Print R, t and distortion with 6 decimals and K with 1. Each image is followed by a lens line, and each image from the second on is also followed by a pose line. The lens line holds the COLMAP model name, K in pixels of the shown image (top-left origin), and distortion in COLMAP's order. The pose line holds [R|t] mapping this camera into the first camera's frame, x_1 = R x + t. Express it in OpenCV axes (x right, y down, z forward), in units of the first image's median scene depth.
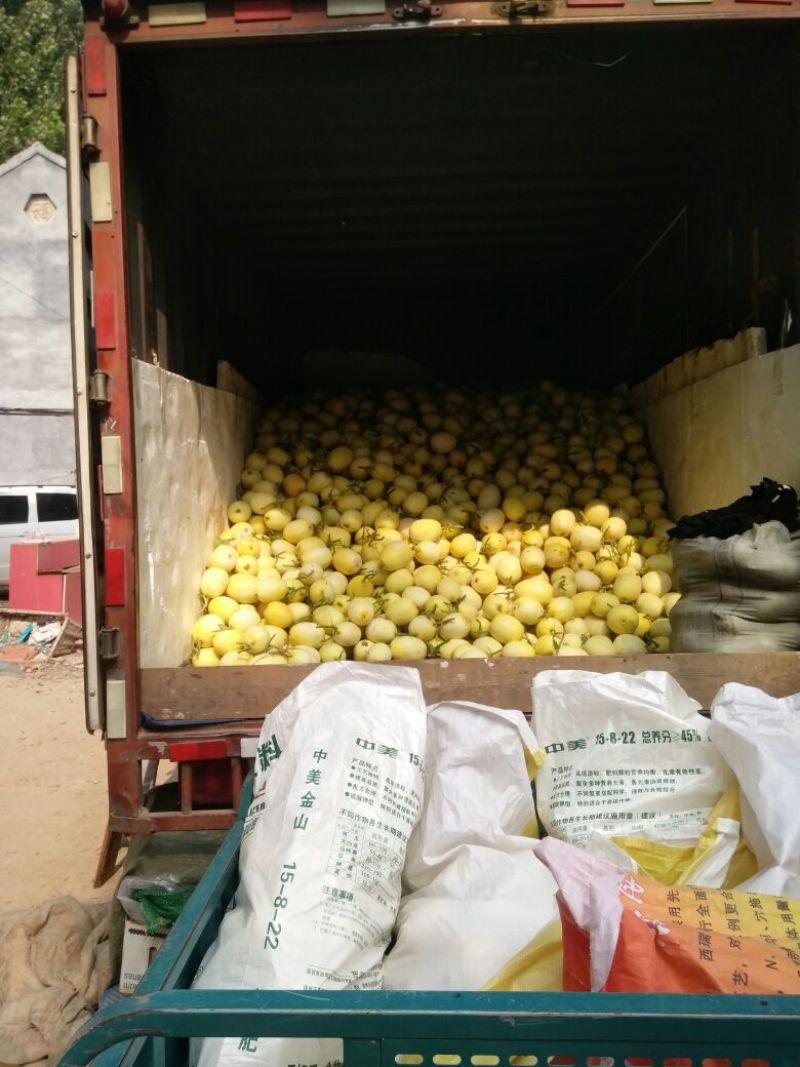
lens RADIAL K [[849.5, 0, 395.0], [0, 849.5, 537.1], [0, 0, 1]] dist [0.064078, -0.079868]
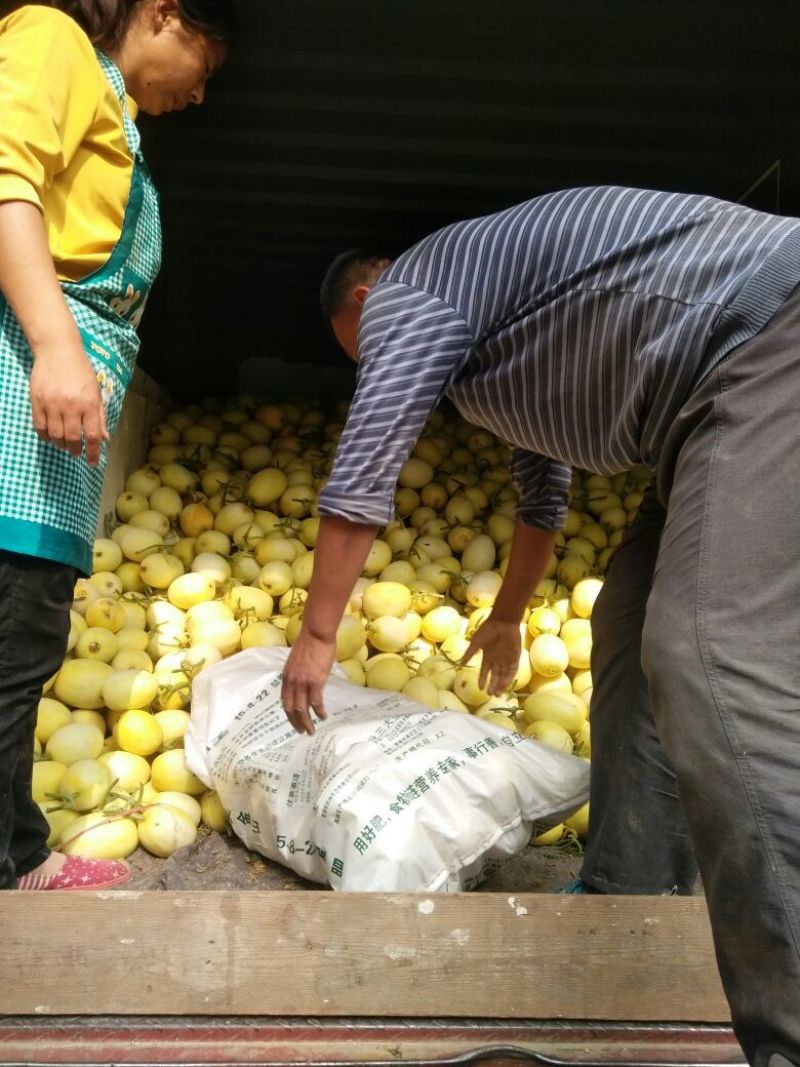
lens RADIAL K [[849.5, 0, 403.3], [0, 849.5, 526.8], [0, 0, 1]] dist [0.064078, -0.079868]
pose [[0.995789, 0.058955, 0.070205, -0.001239], [-0.054455, 0.996438, -0.064387, -0.022491], [-0.073751, 0.060292, 0.995452, 0.338137]]
